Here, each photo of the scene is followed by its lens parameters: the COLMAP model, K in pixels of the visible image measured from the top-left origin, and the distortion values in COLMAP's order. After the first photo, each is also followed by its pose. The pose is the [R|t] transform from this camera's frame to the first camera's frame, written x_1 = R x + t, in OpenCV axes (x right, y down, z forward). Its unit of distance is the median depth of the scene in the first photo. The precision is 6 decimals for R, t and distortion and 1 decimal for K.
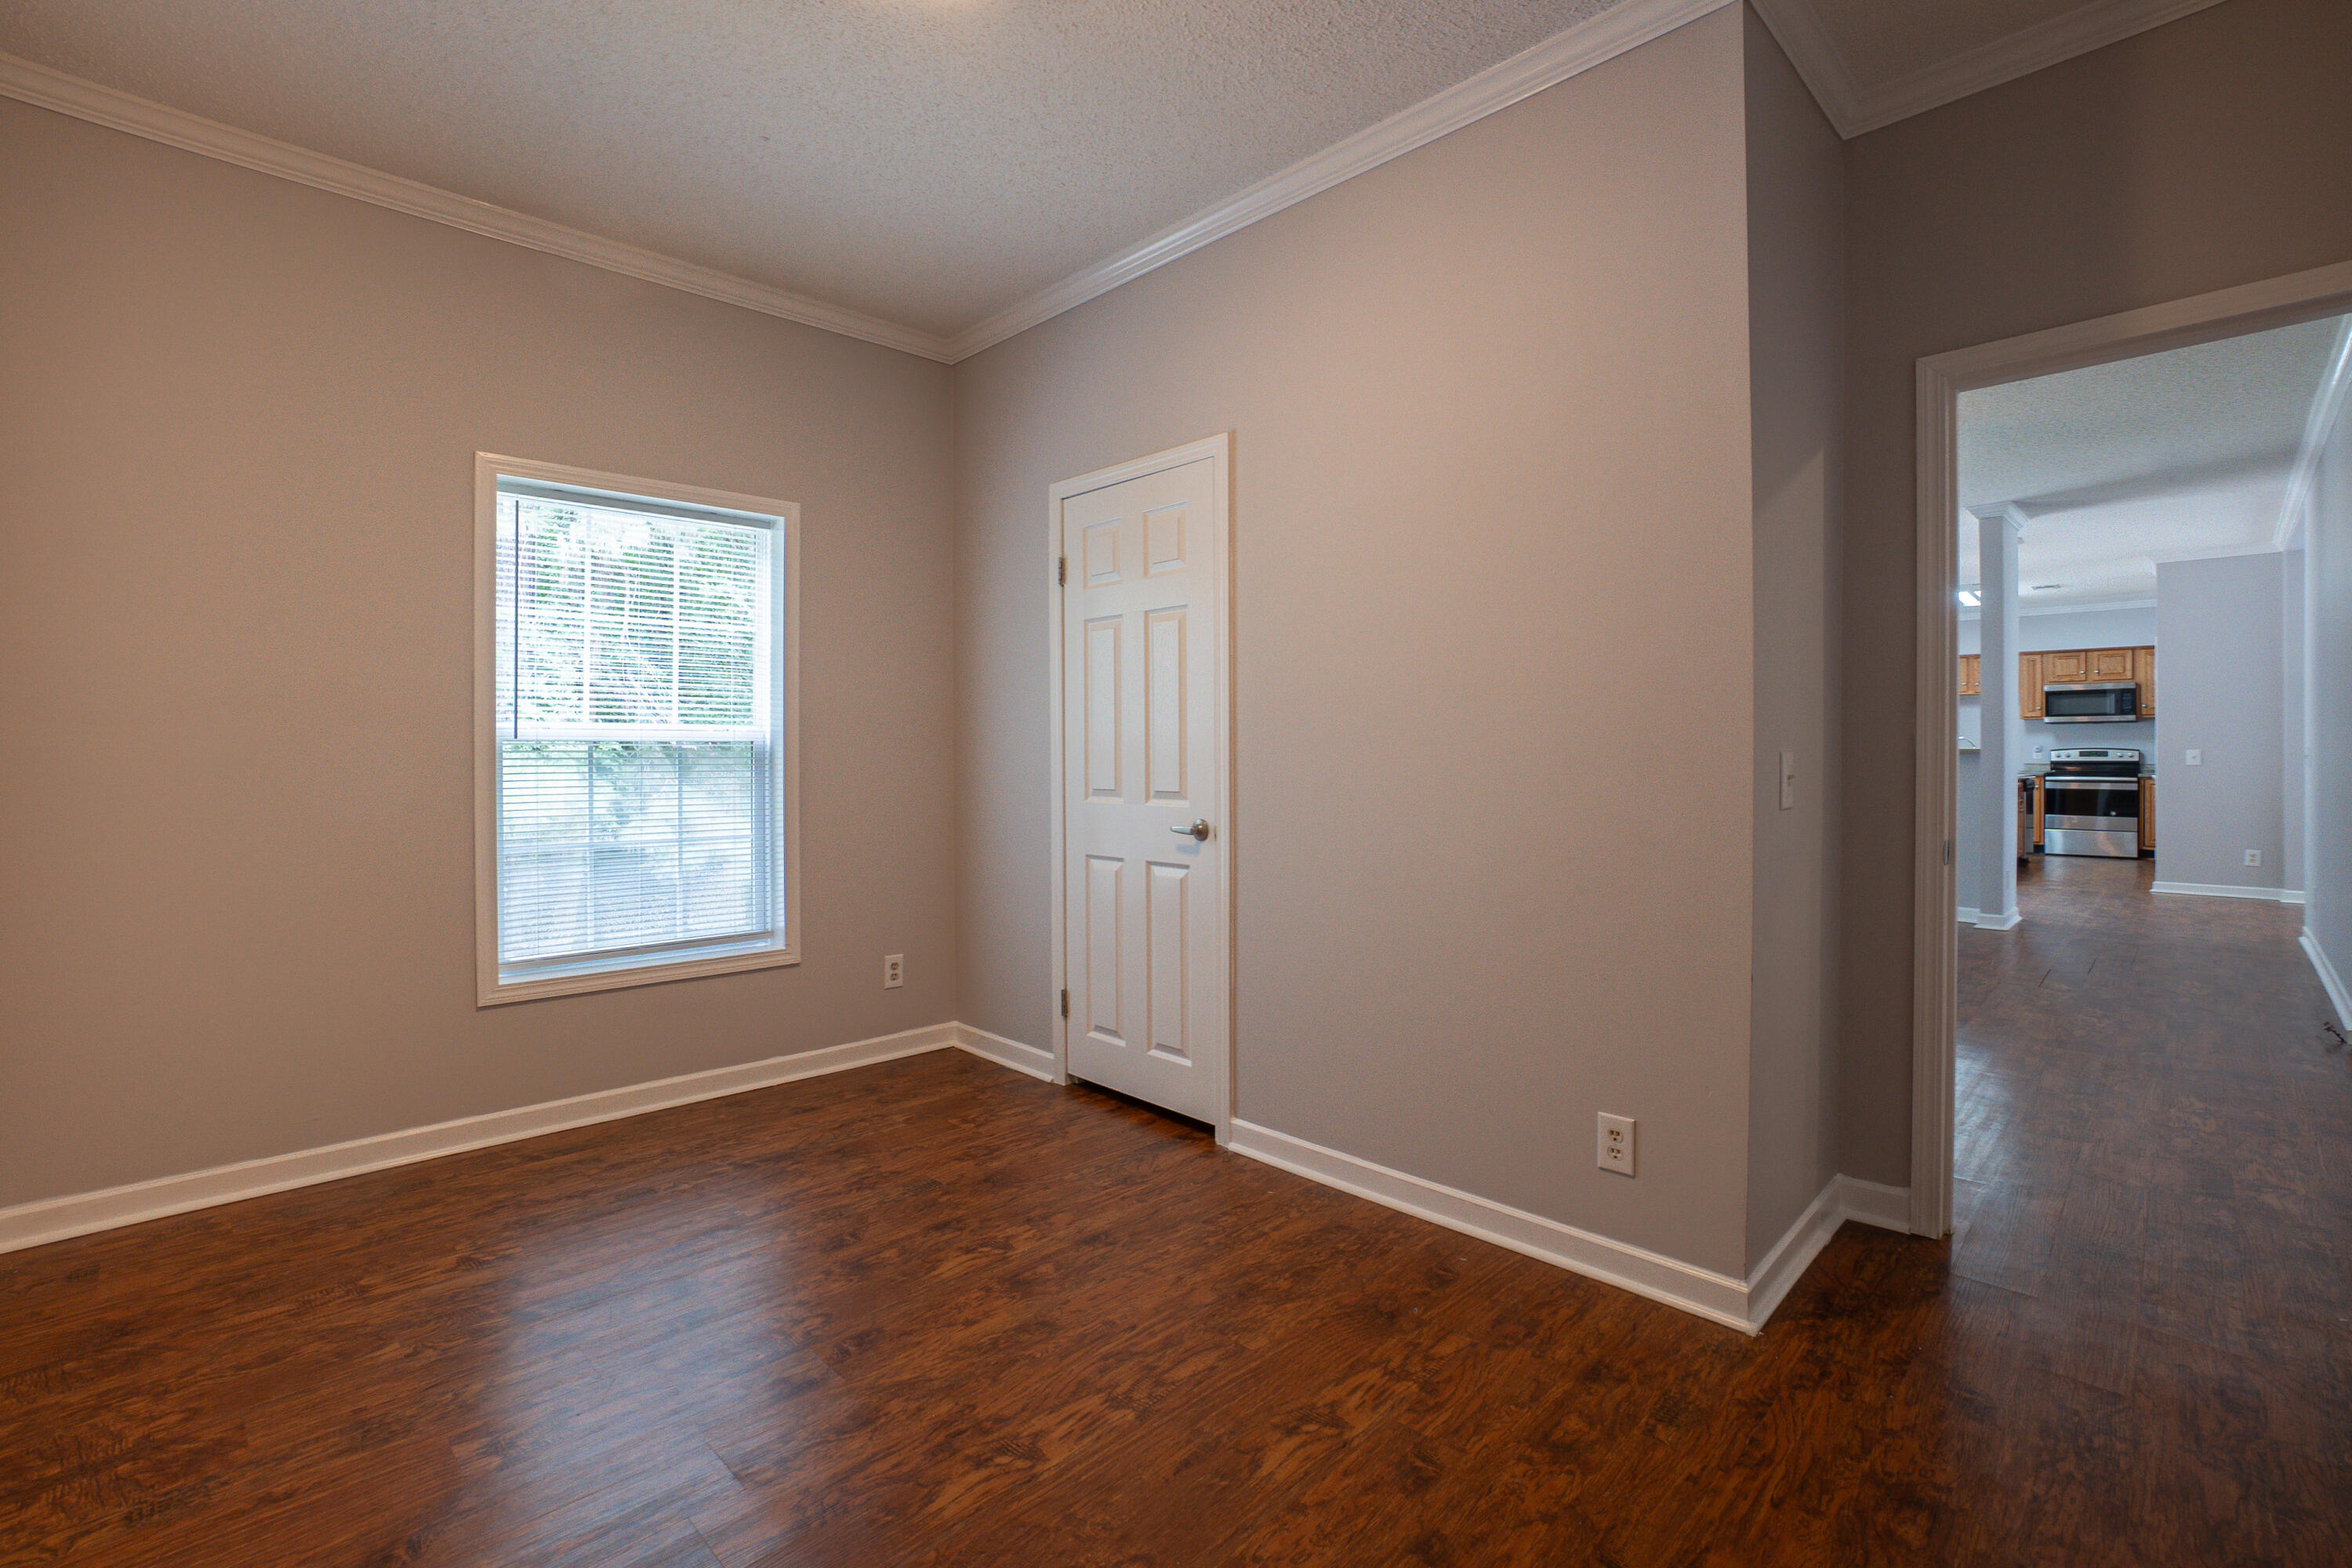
lens RADIAL K [[1056.2, 0, 1127.3], [0, 1056.2, 751.7], [0, 0, 1]] dist [-0.055318, 0.021226]
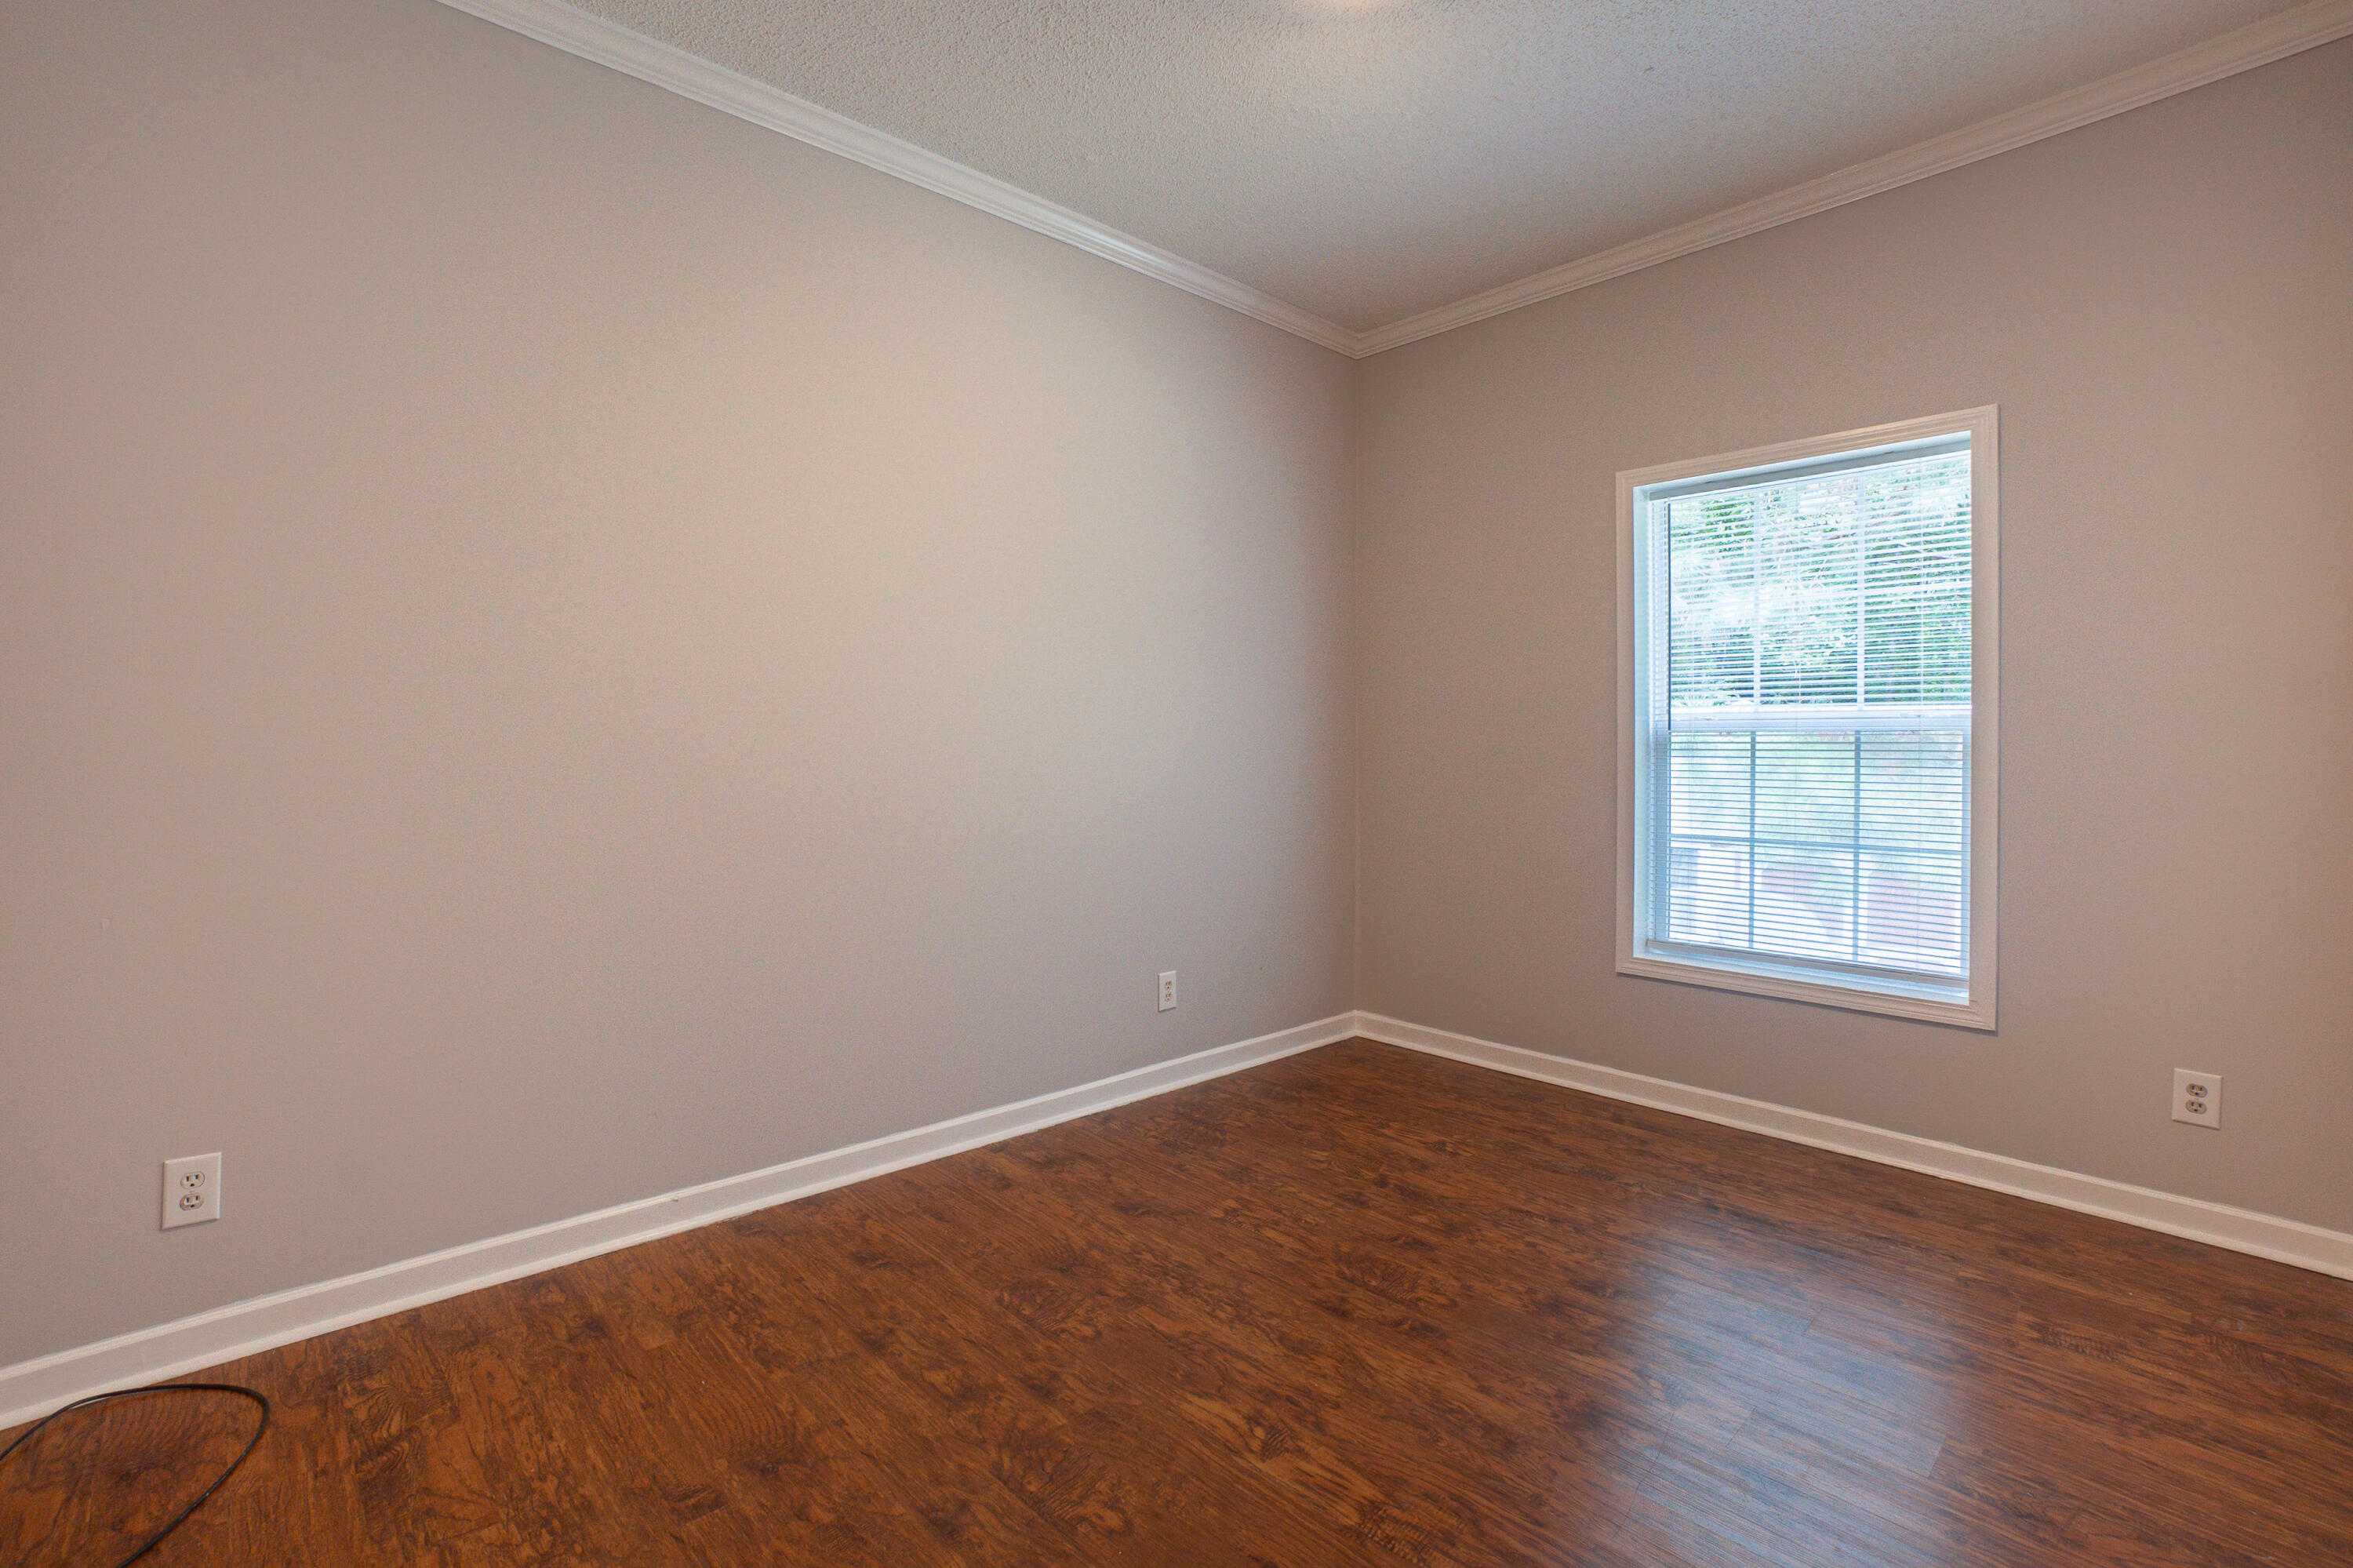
lens RADIAL K [[1056.7, 0, 1127.8], [0, 1056.7, 751.7], [0, 0, 1]] dist [-0.055318, 0.021226]
pose [[-0.029032, 0.006189, -0.999559, 0.545710], [0.000703, 0.999981, 0.006171, 0.002118], [0.999578, -0.000523, -0.029035, 0.541915]]
